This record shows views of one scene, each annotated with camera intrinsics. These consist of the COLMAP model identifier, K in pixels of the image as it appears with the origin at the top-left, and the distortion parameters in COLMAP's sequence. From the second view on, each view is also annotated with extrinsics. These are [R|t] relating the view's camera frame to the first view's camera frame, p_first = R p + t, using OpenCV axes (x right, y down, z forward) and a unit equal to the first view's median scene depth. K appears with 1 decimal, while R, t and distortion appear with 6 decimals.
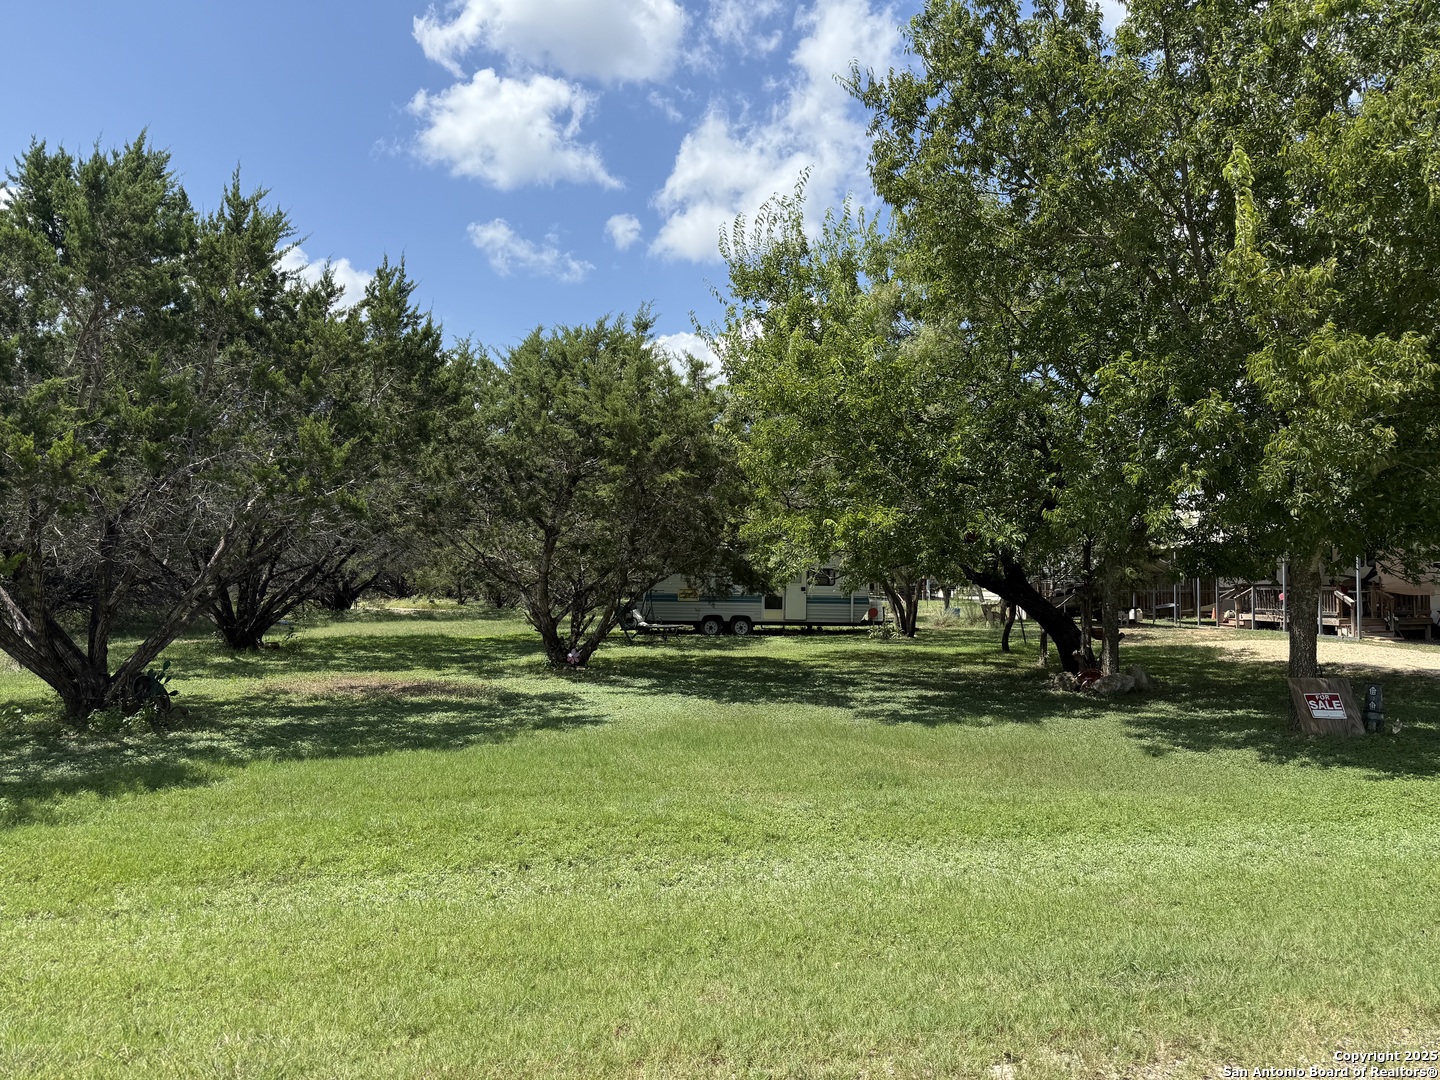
lens RADIAL K [[1004.6, 0, 722.9], [0, 1004.6, 536.1], [0, 0, 1]] dist [0.078035, -0.087153]
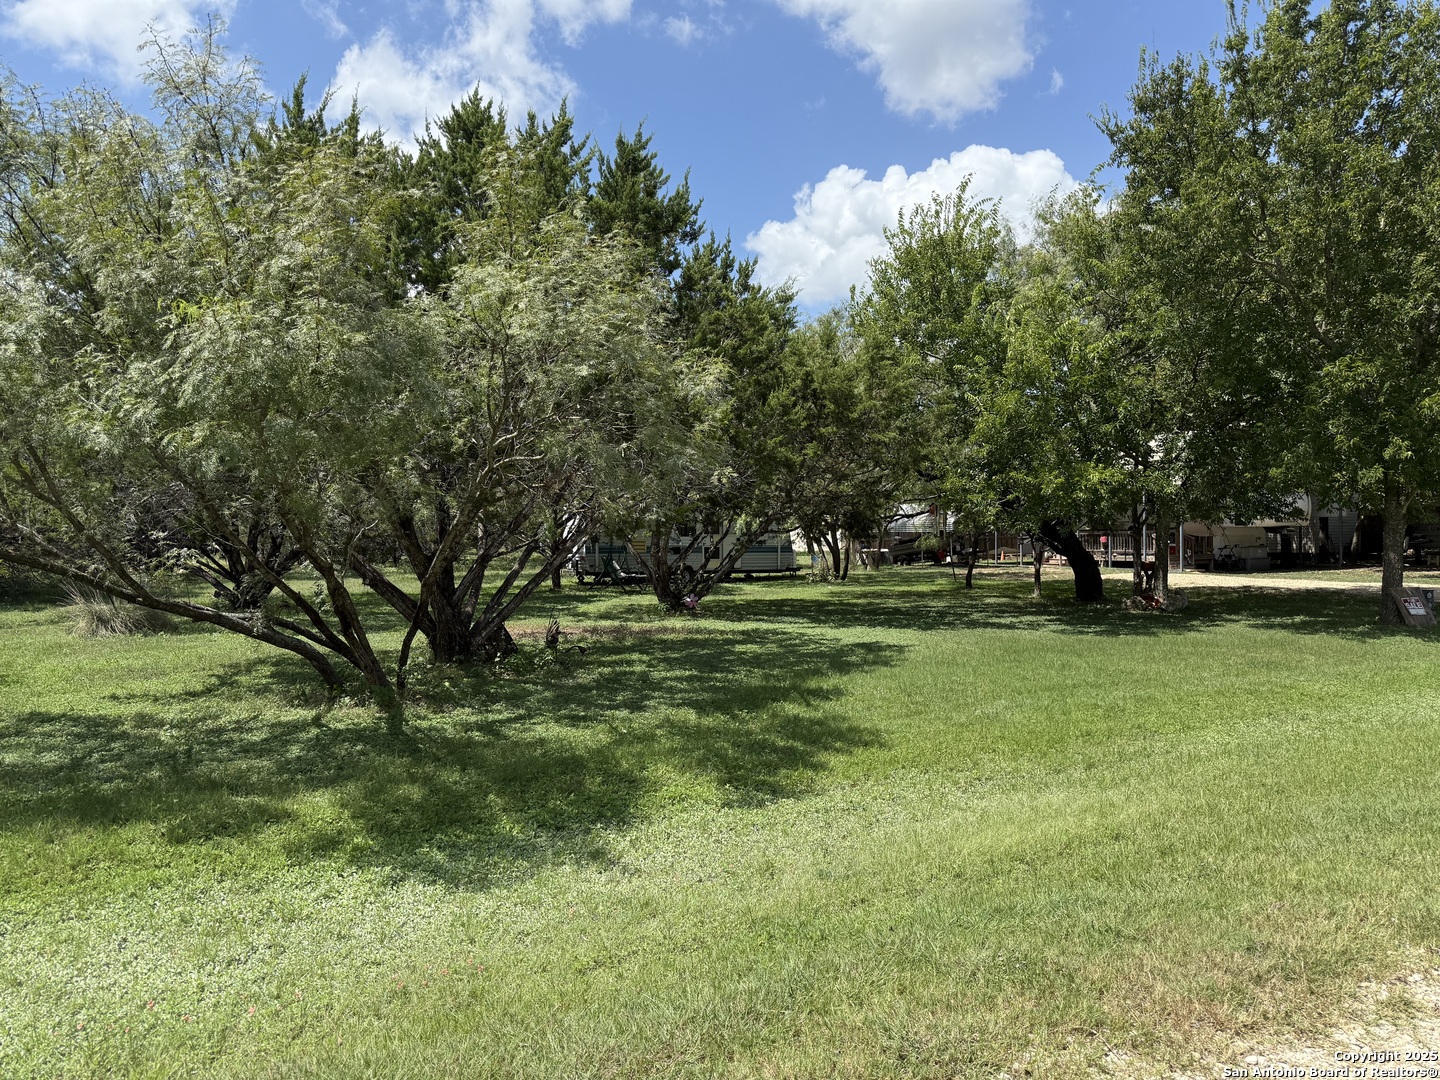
lens RADIAL K [[1004.6, 0, 722.9], [0, 1004.6, 536.1], [0, 0, 1]] dist [0.078035, -0.087153]
pose [[0.959694, -0.014455, 0.280674, -0.461641], [0.002196, 0.999032, 0.043942, 0.003409], [-0.281038, -0.041555, 0.958797, -0.052664]]
